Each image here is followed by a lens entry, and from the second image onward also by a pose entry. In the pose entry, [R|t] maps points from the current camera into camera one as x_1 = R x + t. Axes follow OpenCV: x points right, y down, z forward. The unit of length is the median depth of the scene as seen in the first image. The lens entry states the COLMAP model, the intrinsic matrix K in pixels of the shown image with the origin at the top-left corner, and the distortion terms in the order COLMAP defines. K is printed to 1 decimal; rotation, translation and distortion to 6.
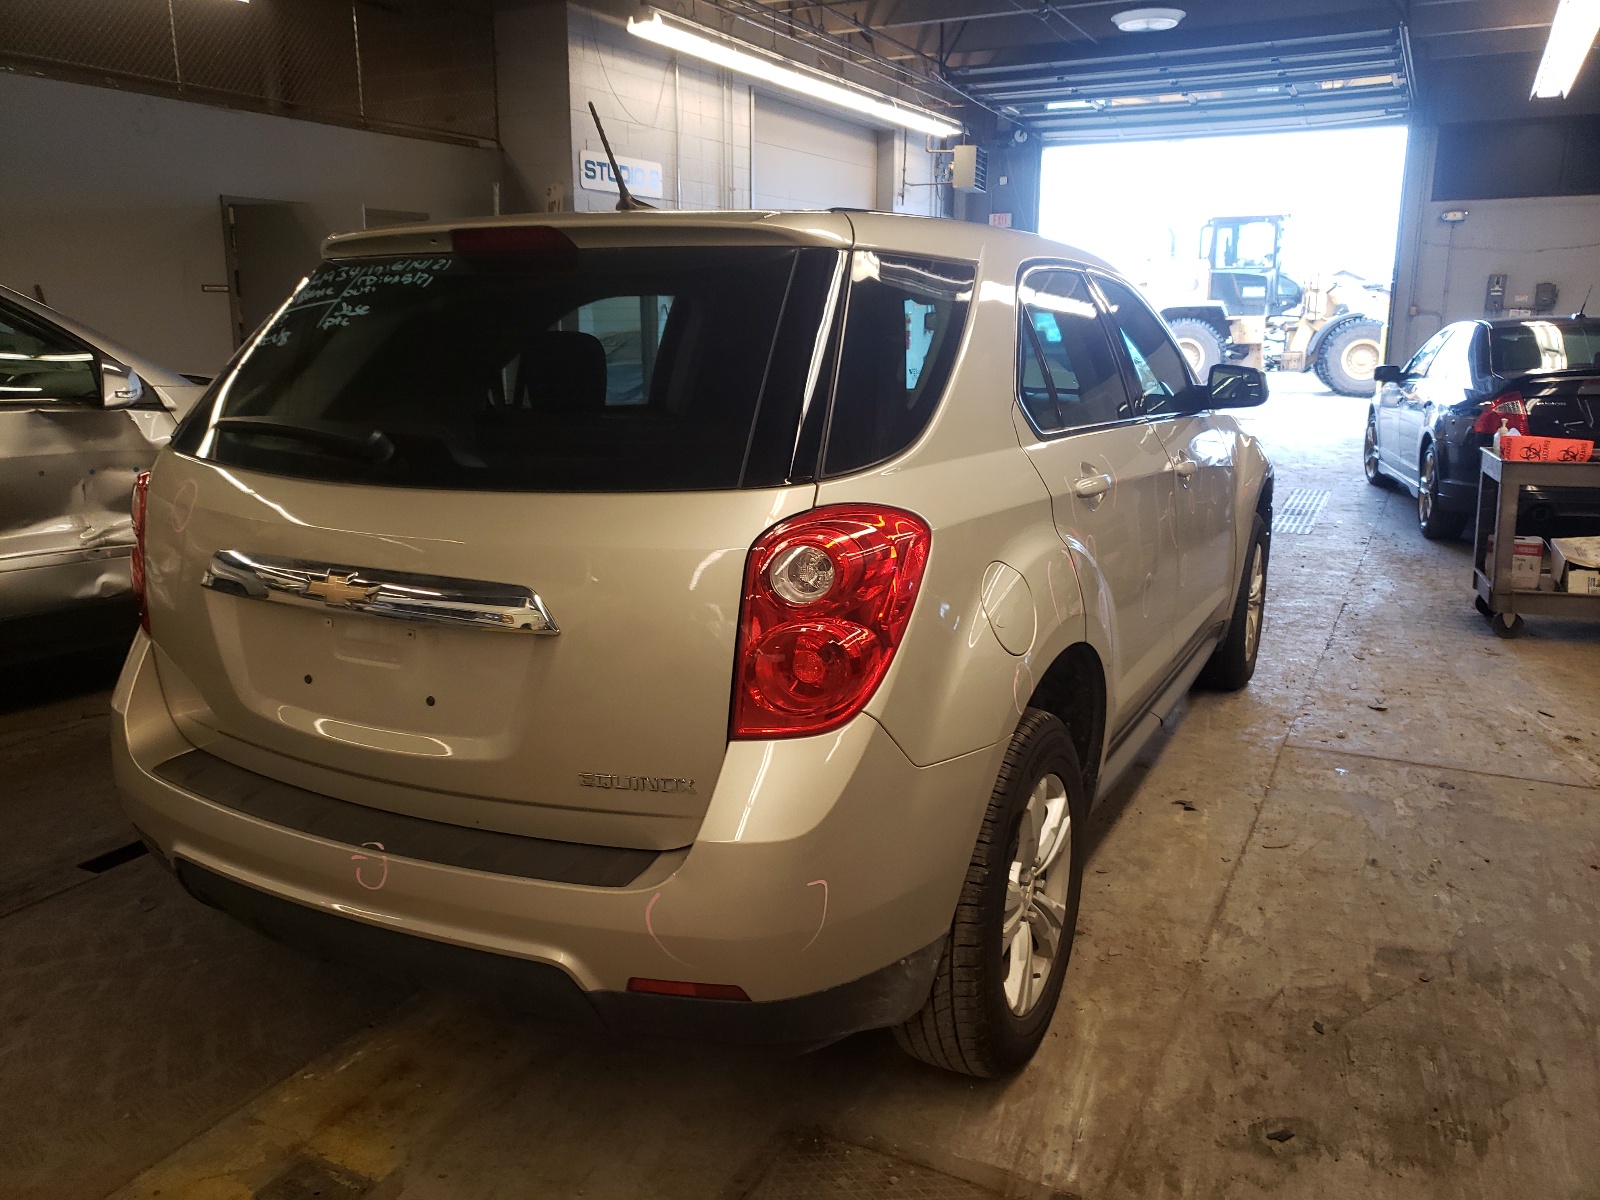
lens RADIAL K [[1227.2, 0, 805.5], [0, 1227.2, 589.2], [0, 0, 1]] dist [0.006068, 0.008107]
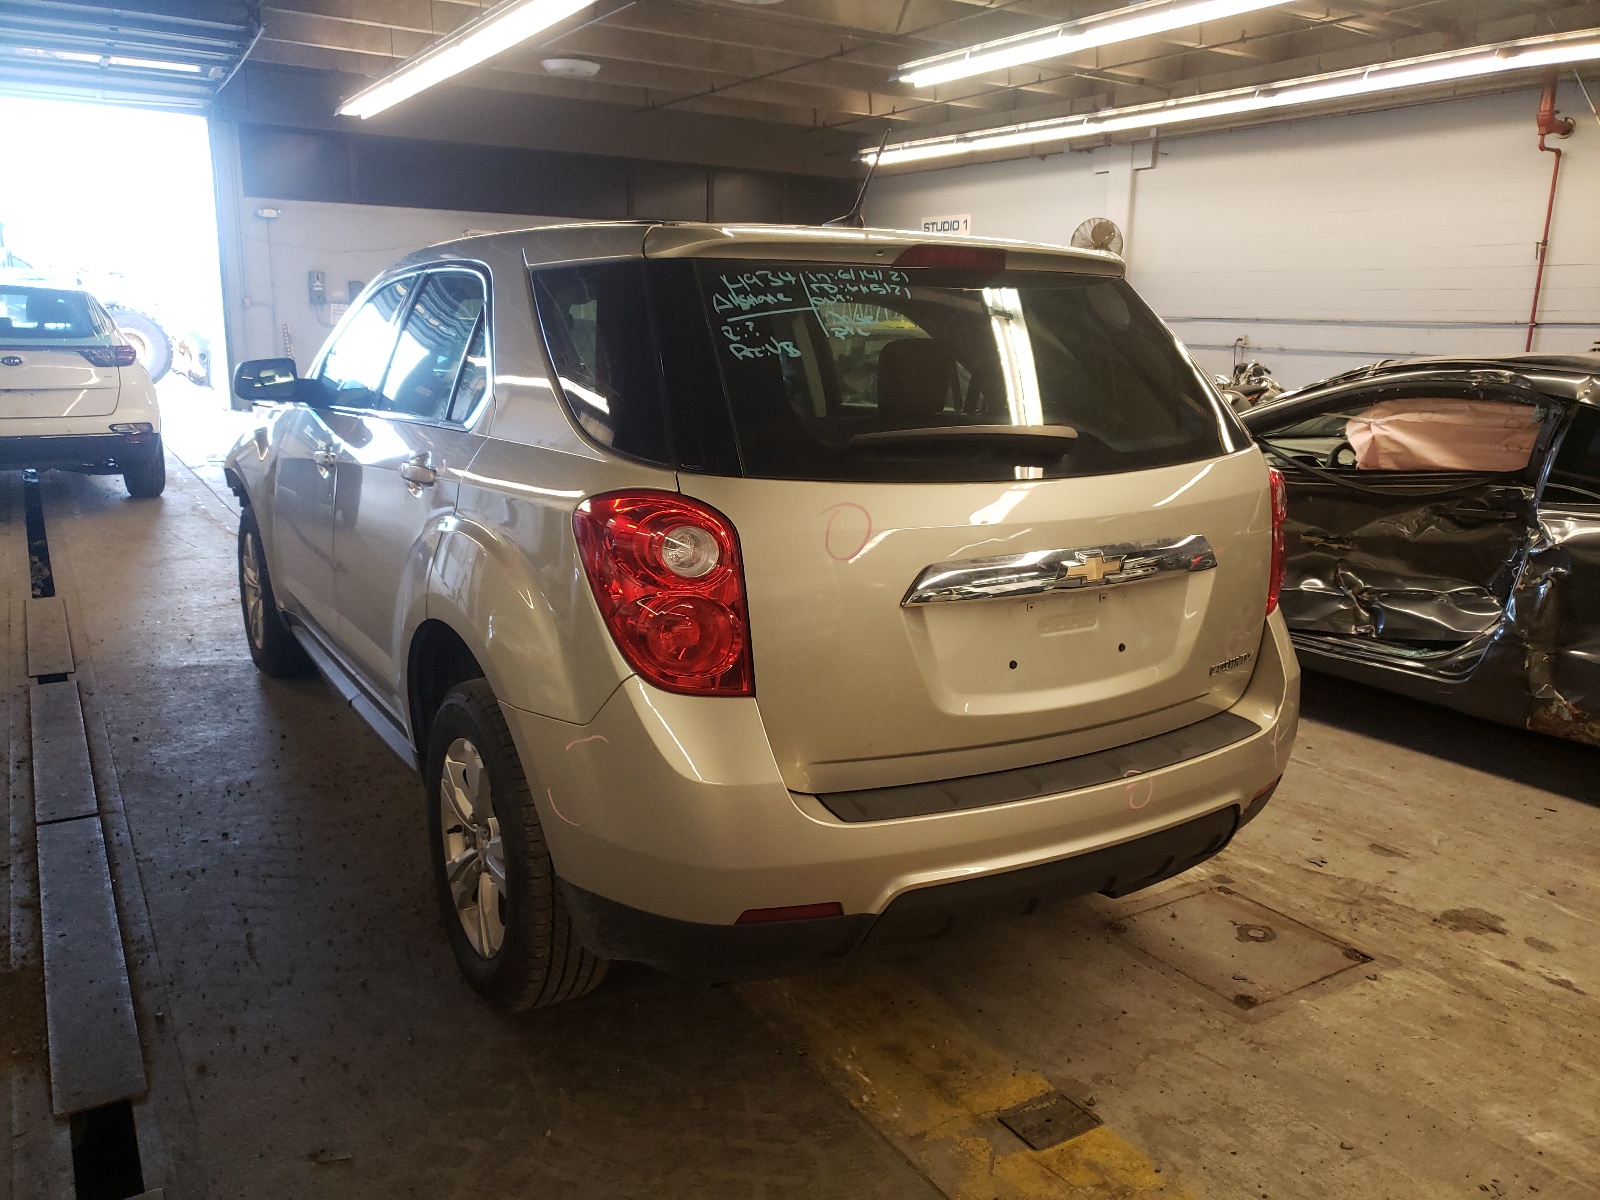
lens RADIAL K [[1227.2, 0, 799.5], [0, 1227.2, 610.2], [0, 0, 1]] dist [0.006068, 0.008107]
pose [[0.518836, -0.180825, 0.835531, -0.198223], [0.158940, 0.980736, 0.113554, -0.017846], [-0.839969, 0.073883, 0.537581, 0.082016]]
